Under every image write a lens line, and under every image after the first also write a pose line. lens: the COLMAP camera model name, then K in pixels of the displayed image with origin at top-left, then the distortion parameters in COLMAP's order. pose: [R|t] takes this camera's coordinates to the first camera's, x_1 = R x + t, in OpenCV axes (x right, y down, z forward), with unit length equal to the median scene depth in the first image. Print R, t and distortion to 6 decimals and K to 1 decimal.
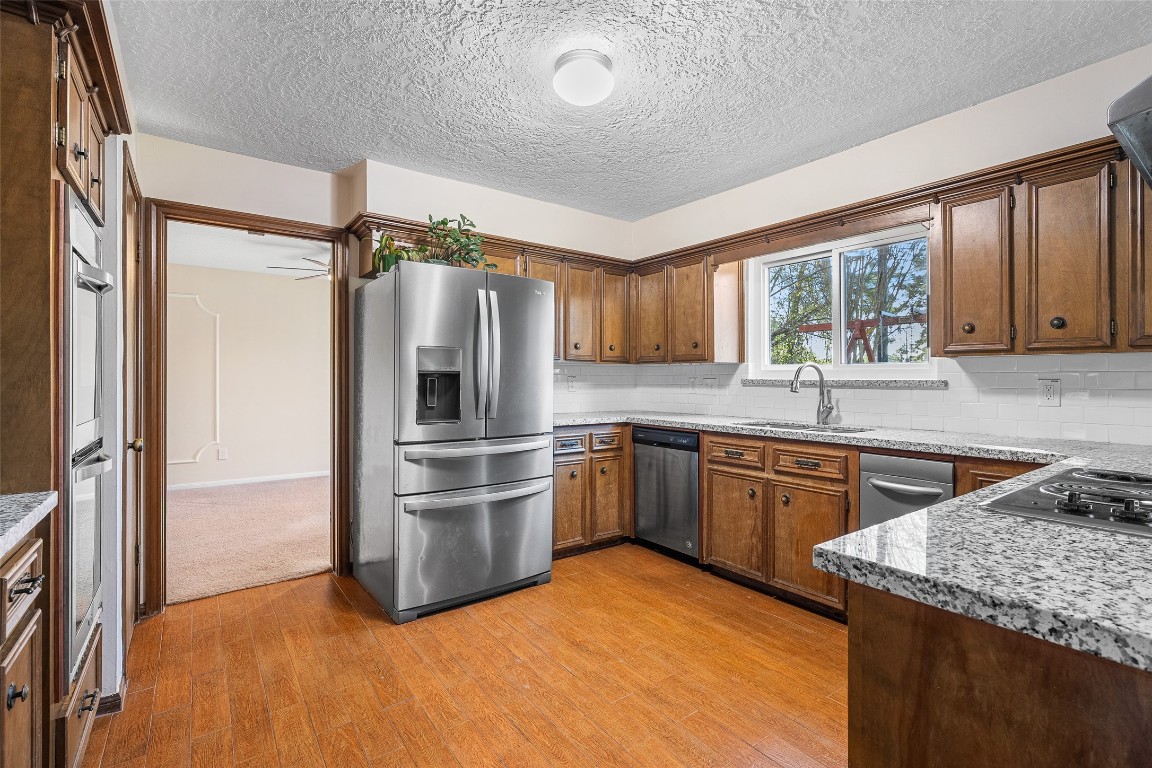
lens RADIAL K [[521.9, 0, 580.2], [0, 521.9, 380.0], [0, 0, 1]] dist [-0.002566, -0.000441]
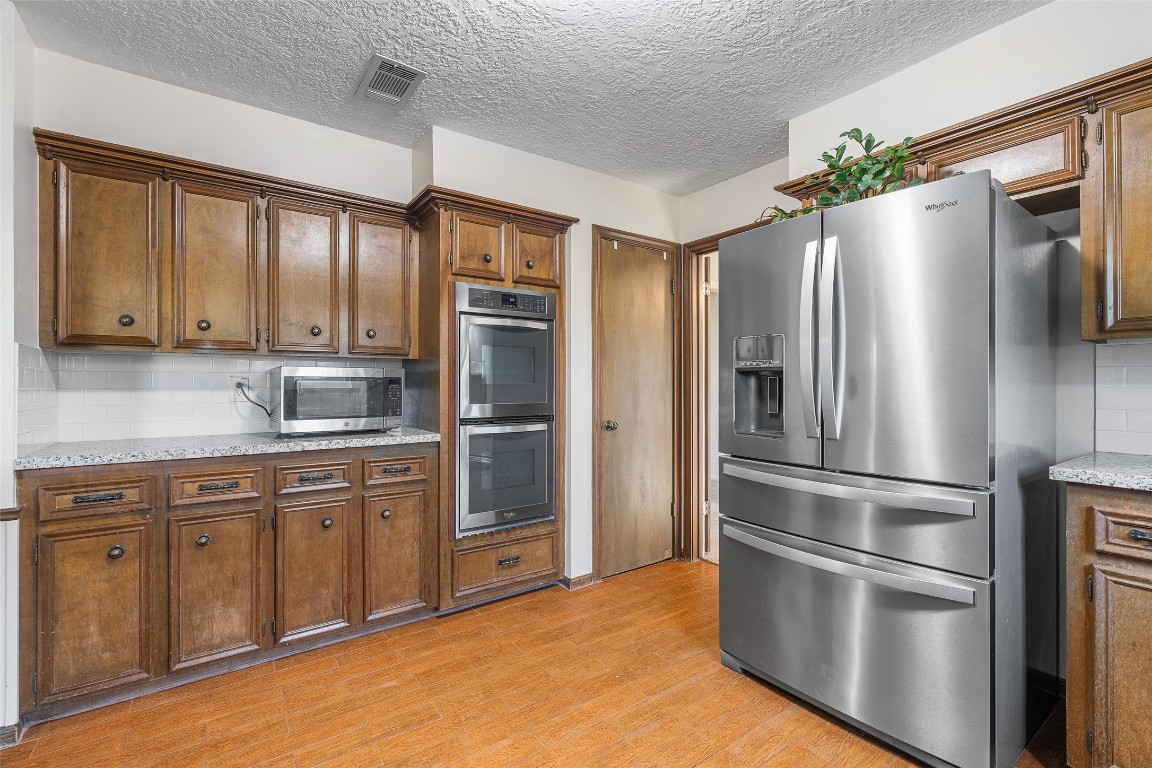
lens RADIAL K [[521.9, 0, 579.2], [0, 521.9, 382.2], [0, 0, 1]] dist [-0.002566, -0.000441]
pose [[0.002666, 0.001243, -0.999996, 0.599340], [-0.008645, 0.999962, 0.001220, 0.009160], [0.999959, 0.008642, 0.002677, 0.899443]]
